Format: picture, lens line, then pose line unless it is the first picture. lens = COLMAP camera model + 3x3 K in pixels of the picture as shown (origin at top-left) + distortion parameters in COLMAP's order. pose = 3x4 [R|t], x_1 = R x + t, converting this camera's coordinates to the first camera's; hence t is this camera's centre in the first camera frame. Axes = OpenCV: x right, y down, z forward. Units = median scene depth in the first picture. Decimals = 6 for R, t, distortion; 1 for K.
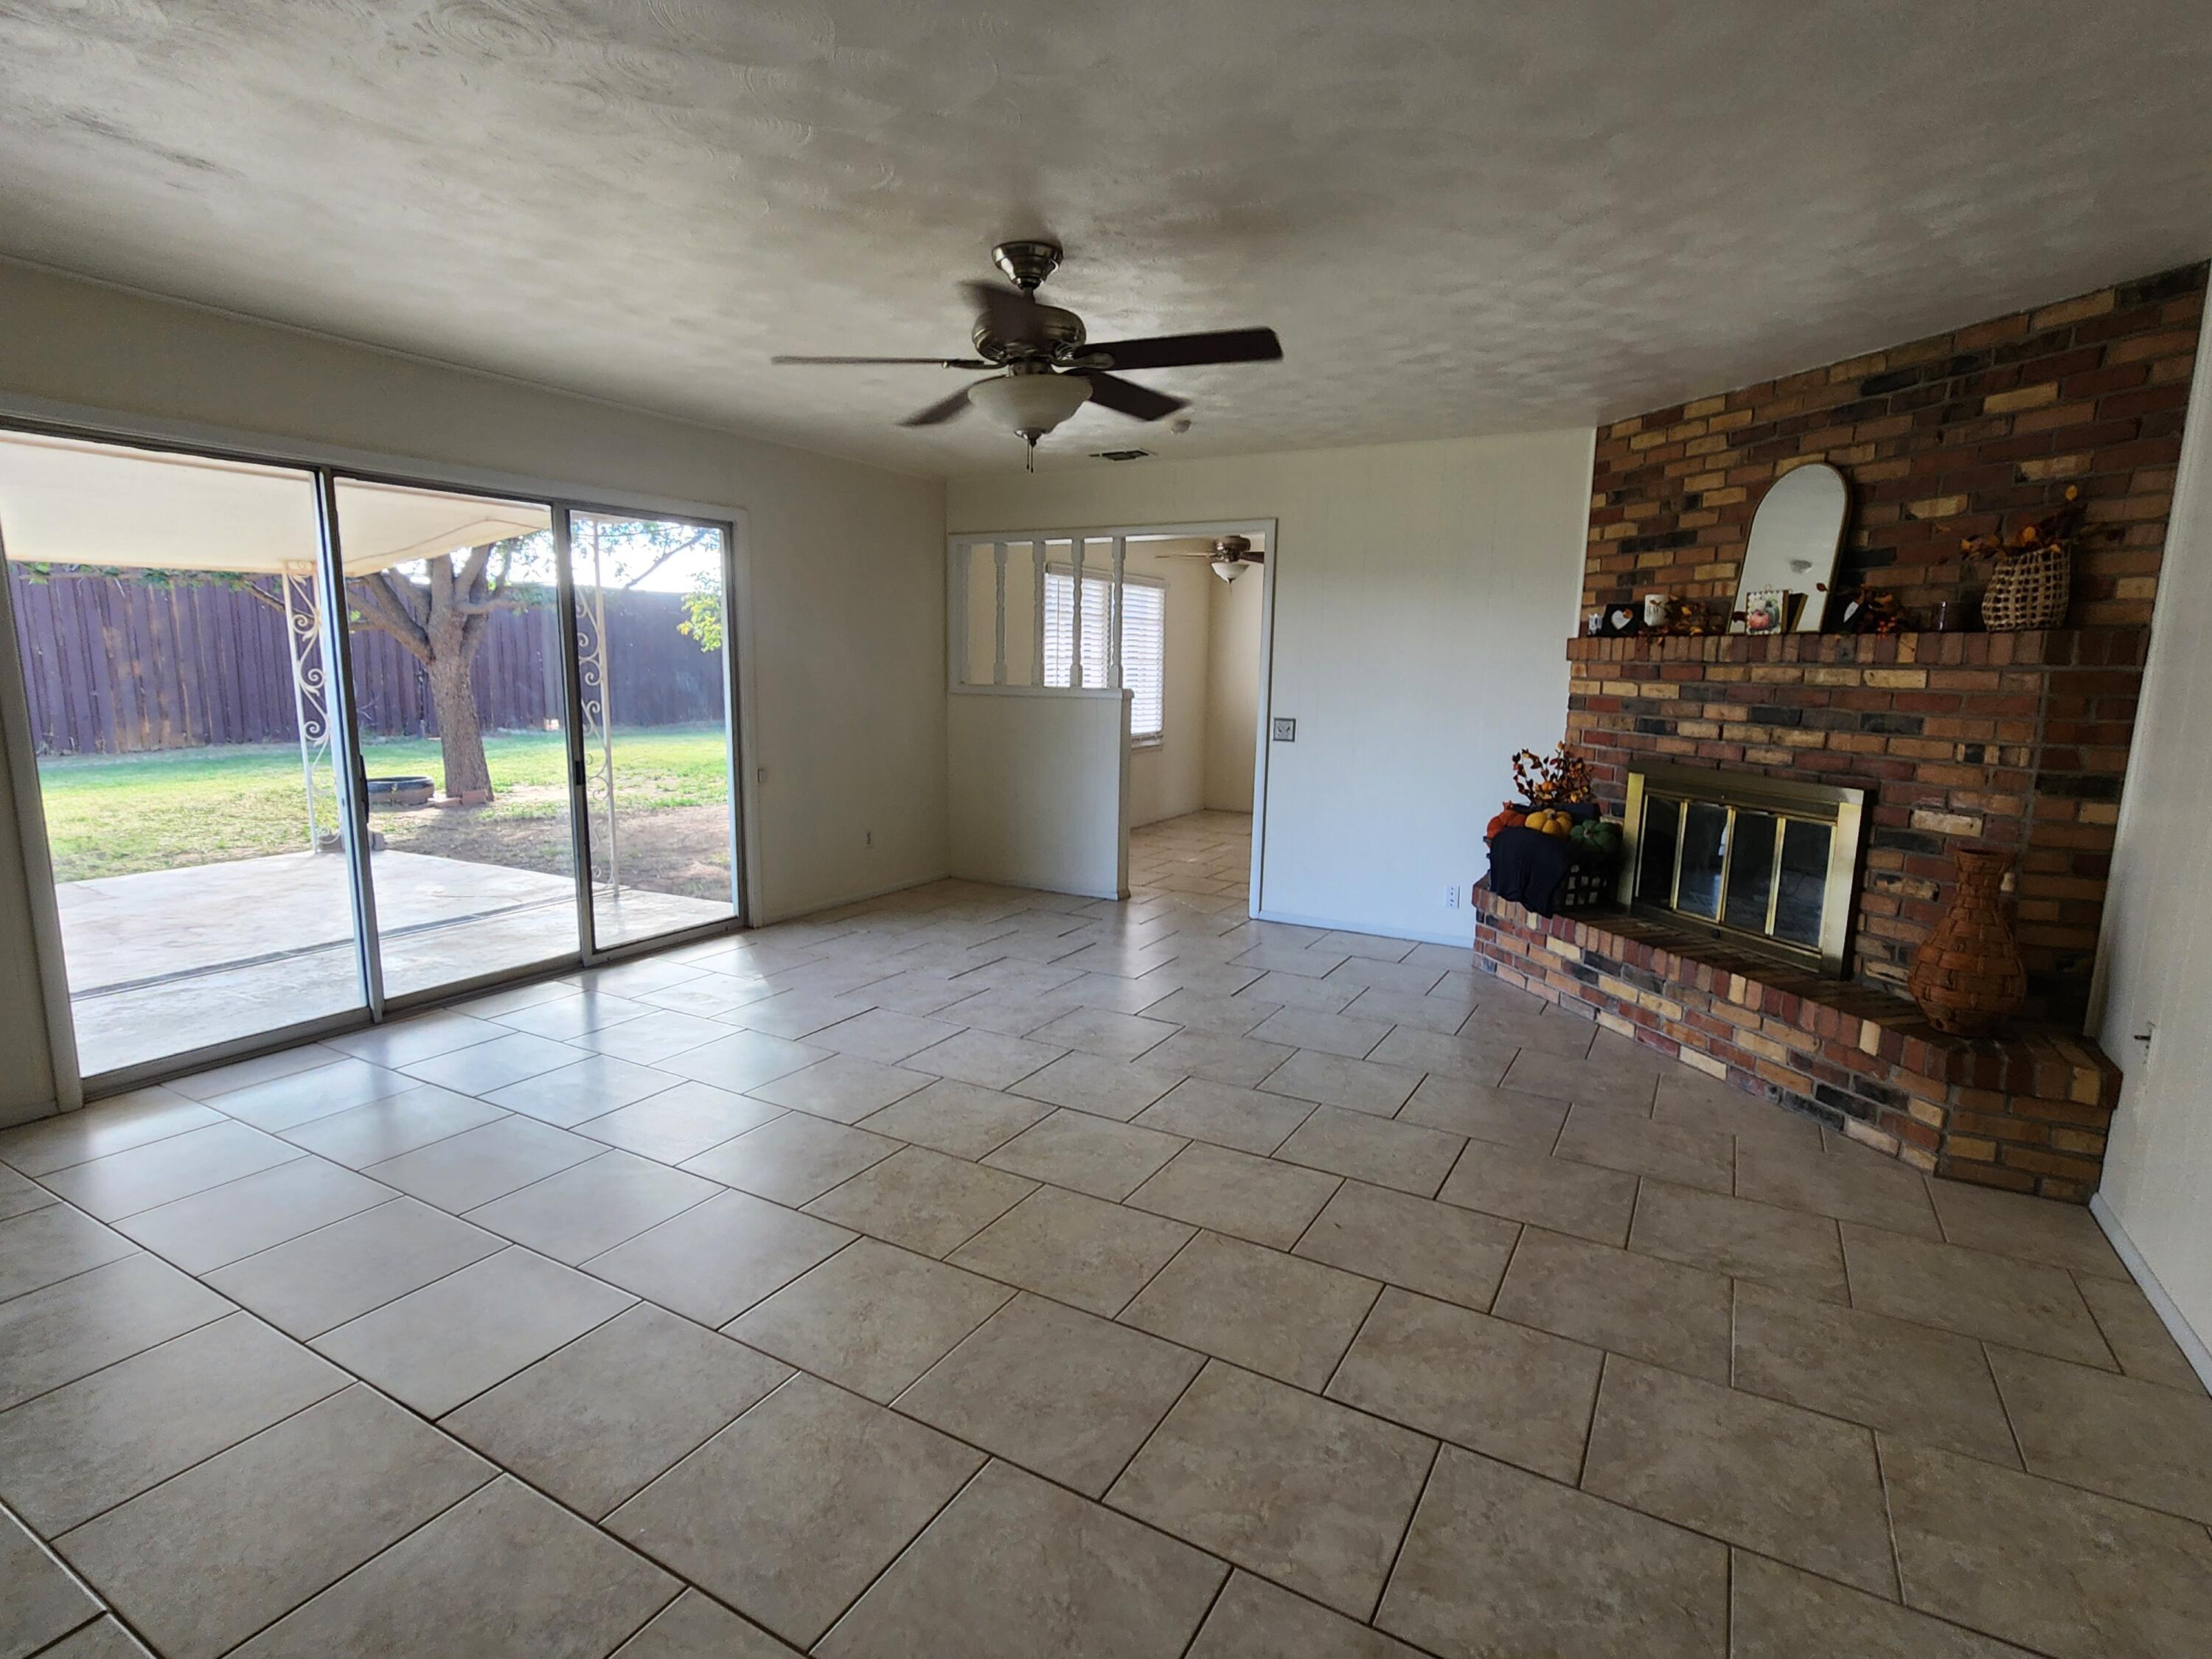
lens RADIAL K [[1133.2, 0, 1106.0], [0, 1133.2, 829.5], [0, 0, 1]] dist [0.001582, 0.000705]
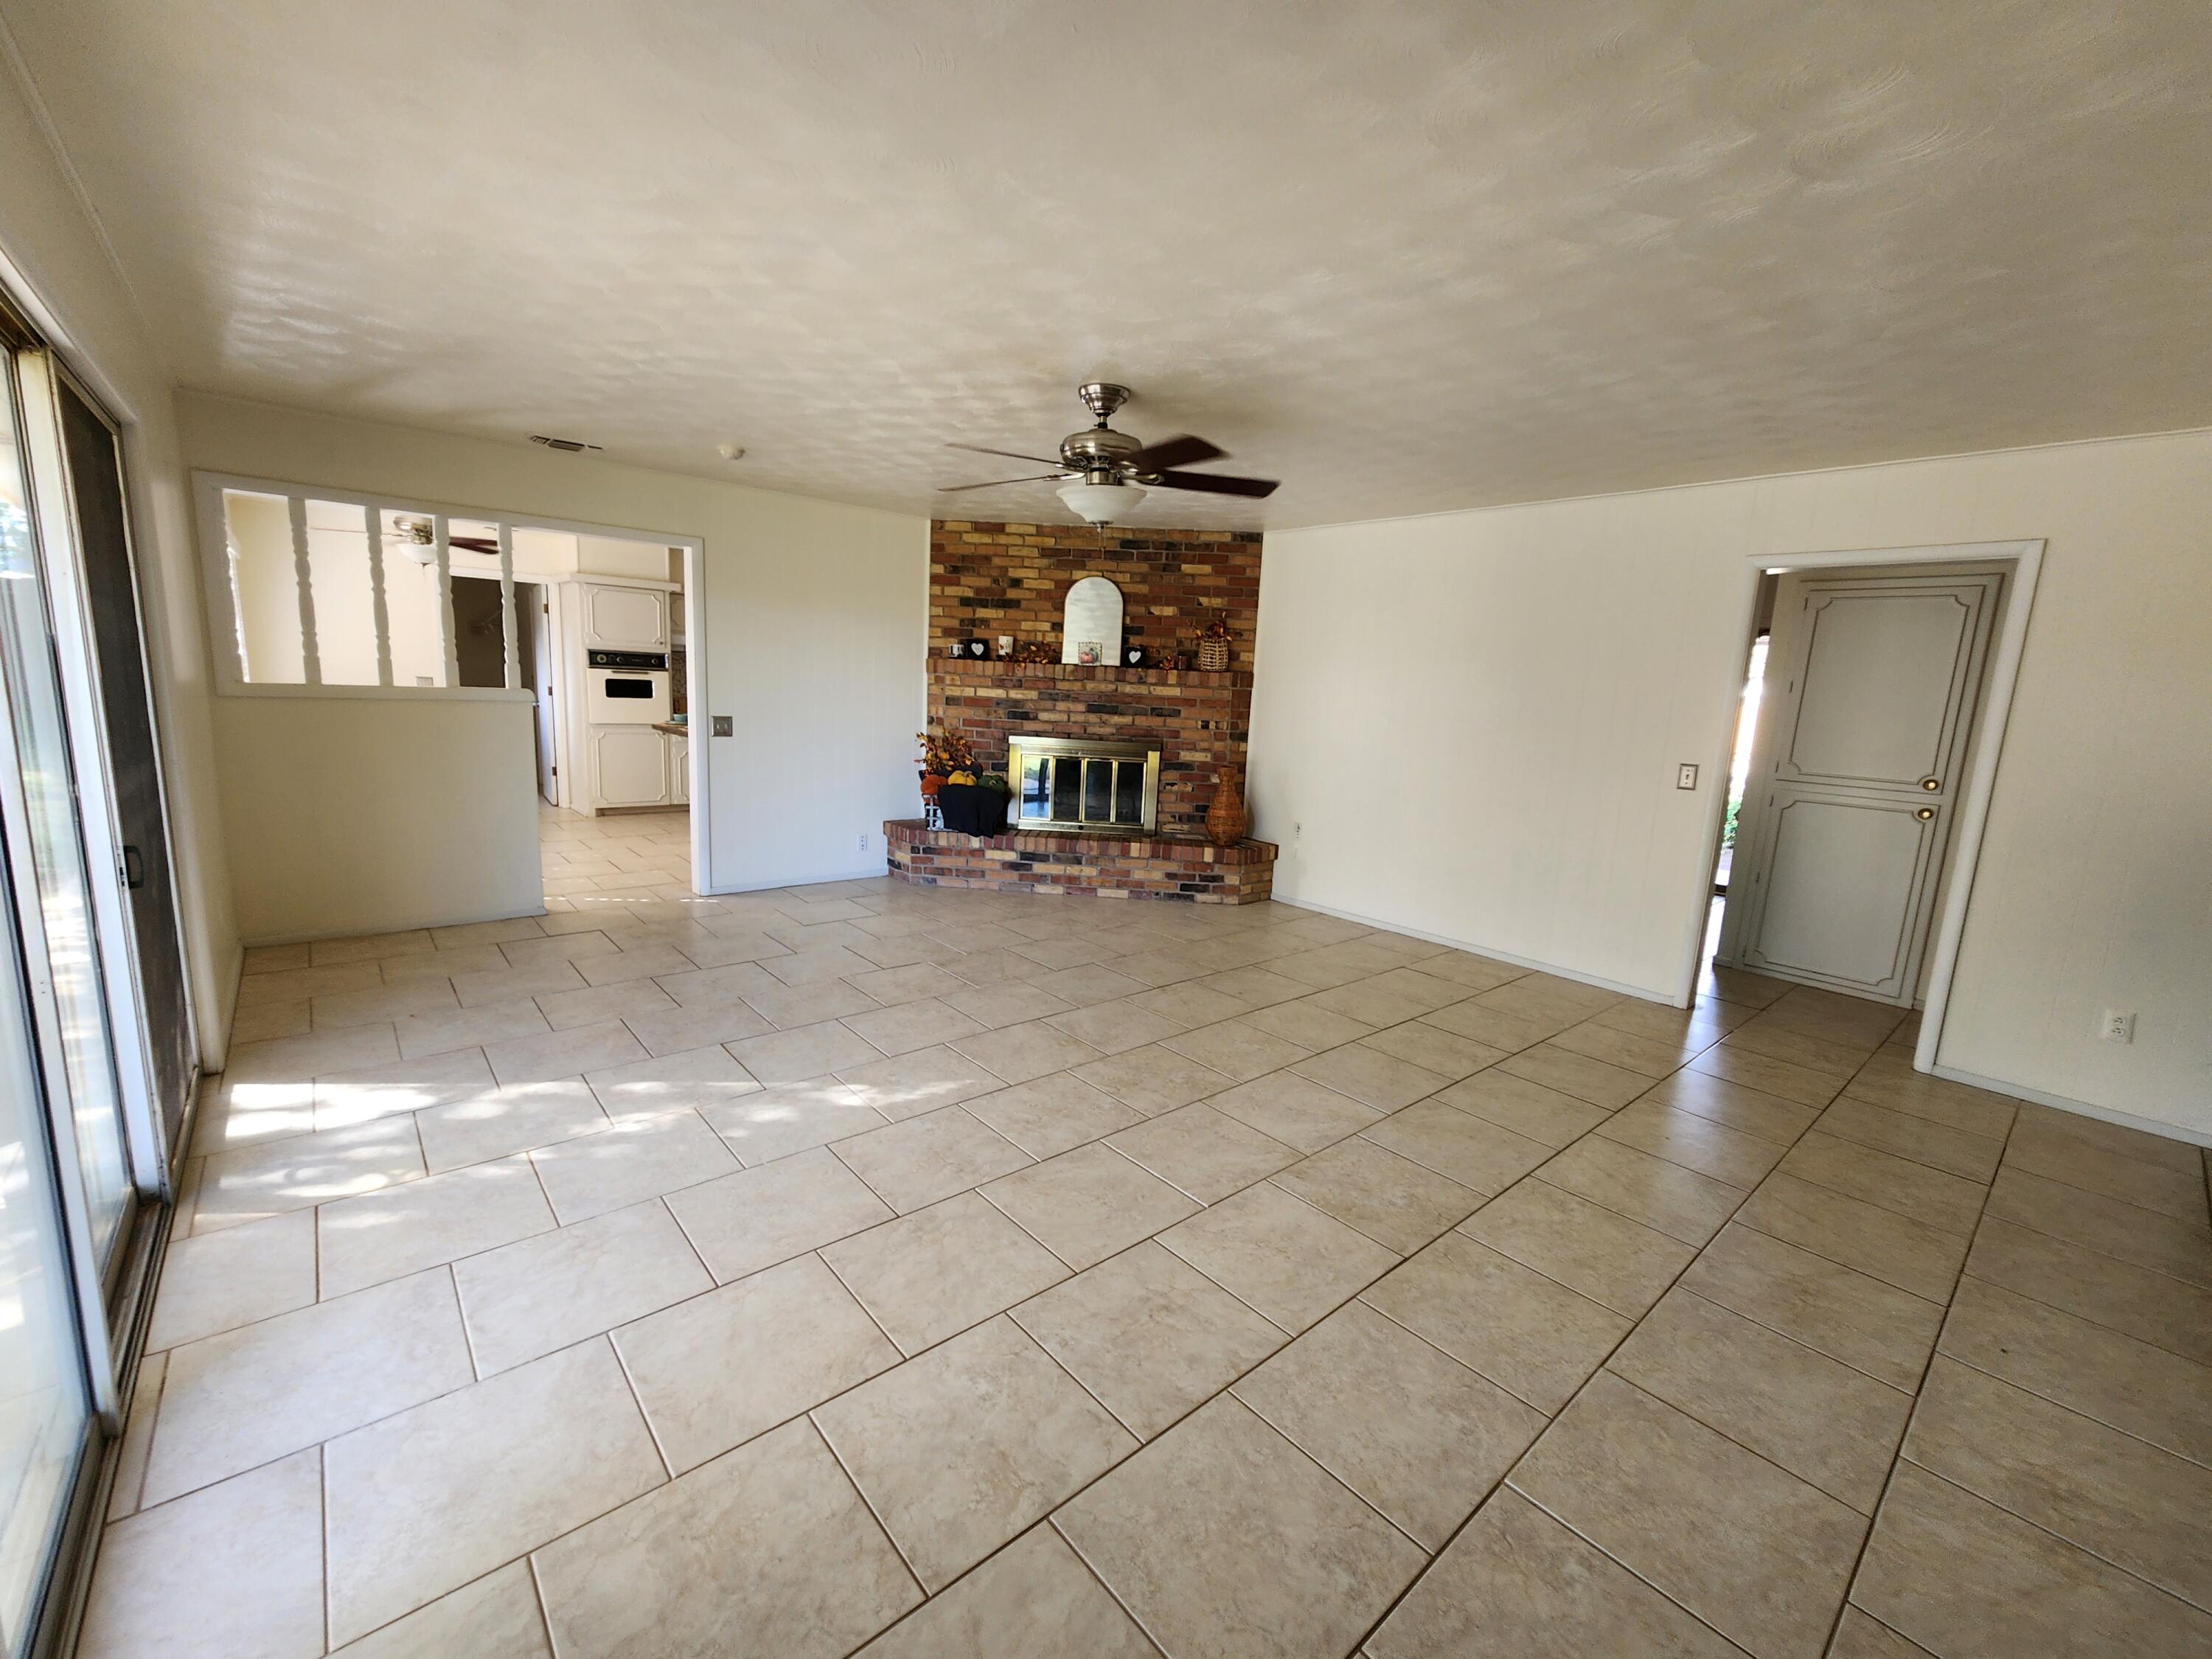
lens RADIAL K [[905.4, 0, 1113.1], [0, 905.4, 825.7], [0, 0, 1]] dist [-0.002734, -0.000163]
pose [[0.321216, -0.148632, 0.935269, -0.883496], [0.100610, 0.987373, 0.122358, -0.092562], [-0.941646, 0.054794, 0.332114, 0.496798]]
